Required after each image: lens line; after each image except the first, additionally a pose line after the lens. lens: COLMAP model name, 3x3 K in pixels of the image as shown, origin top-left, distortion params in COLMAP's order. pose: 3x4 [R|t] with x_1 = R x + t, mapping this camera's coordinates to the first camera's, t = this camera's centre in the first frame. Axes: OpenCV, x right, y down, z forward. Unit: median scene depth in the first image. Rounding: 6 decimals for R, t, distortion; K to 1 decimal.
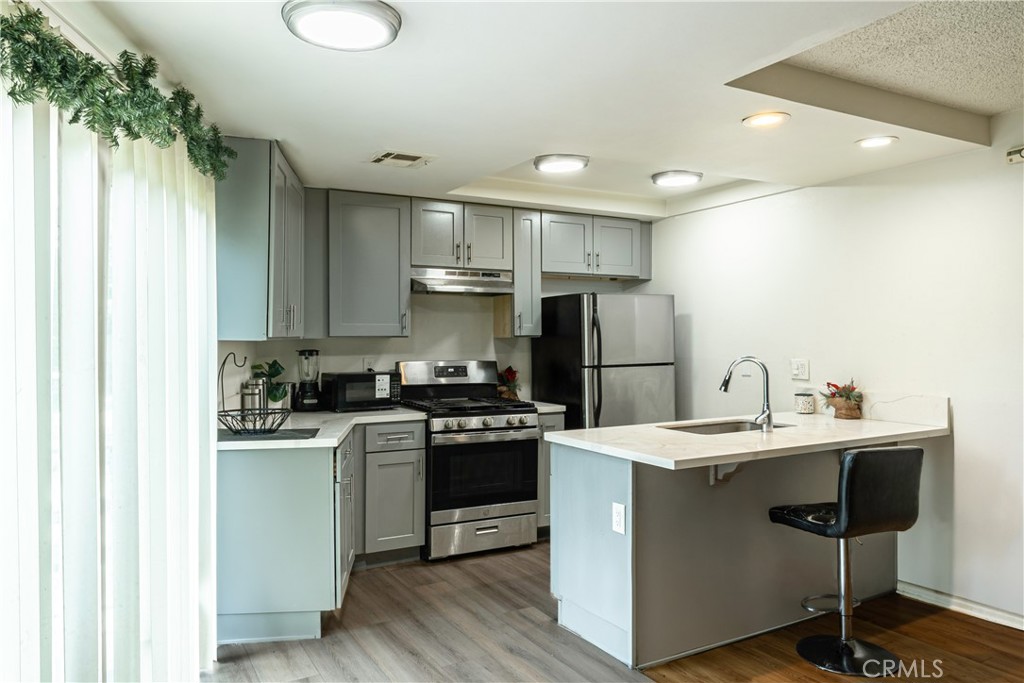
lens RADIAL K [[731.6, 0, 511.6], [0, 731.6, 342.3], [0, 0, 1]] dist [0.005324, 0.001202]
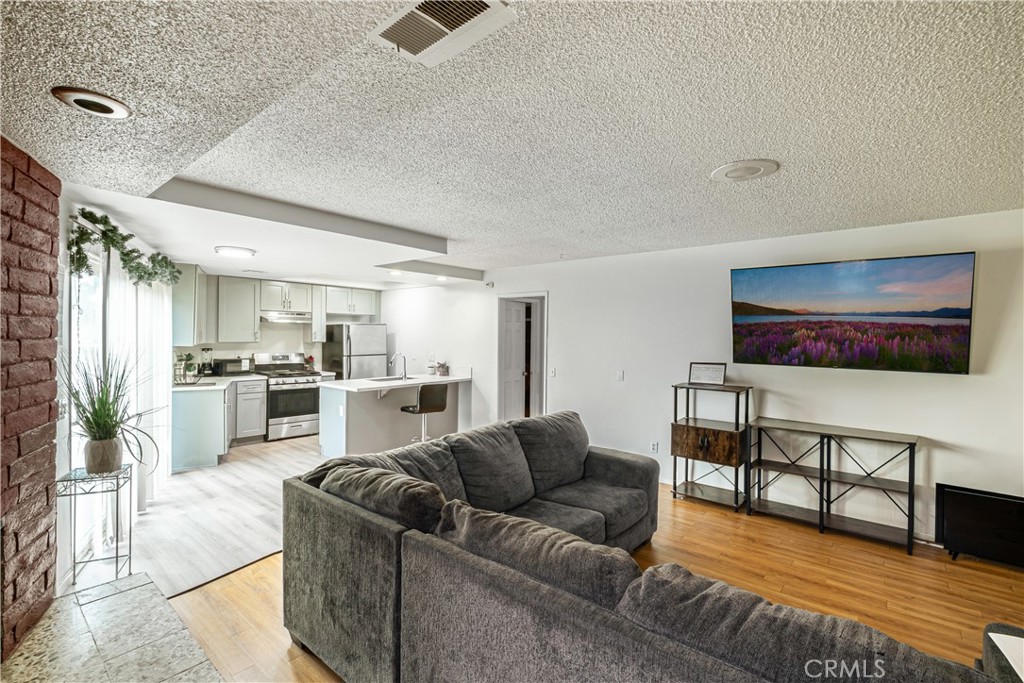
lens RADIAL K [[471.1, 0, 515.4], [0, 471.1, 339.9], [0, 0, 1]] dist [0.000459, 0.001315]
pose [[0.936865, 0.011947, 0.349486, 0.089452], [-0.015165, 0.999864, 0.006475, -0.036765], [-0.349361, -0.011366, 0.936919, -0.618330]]
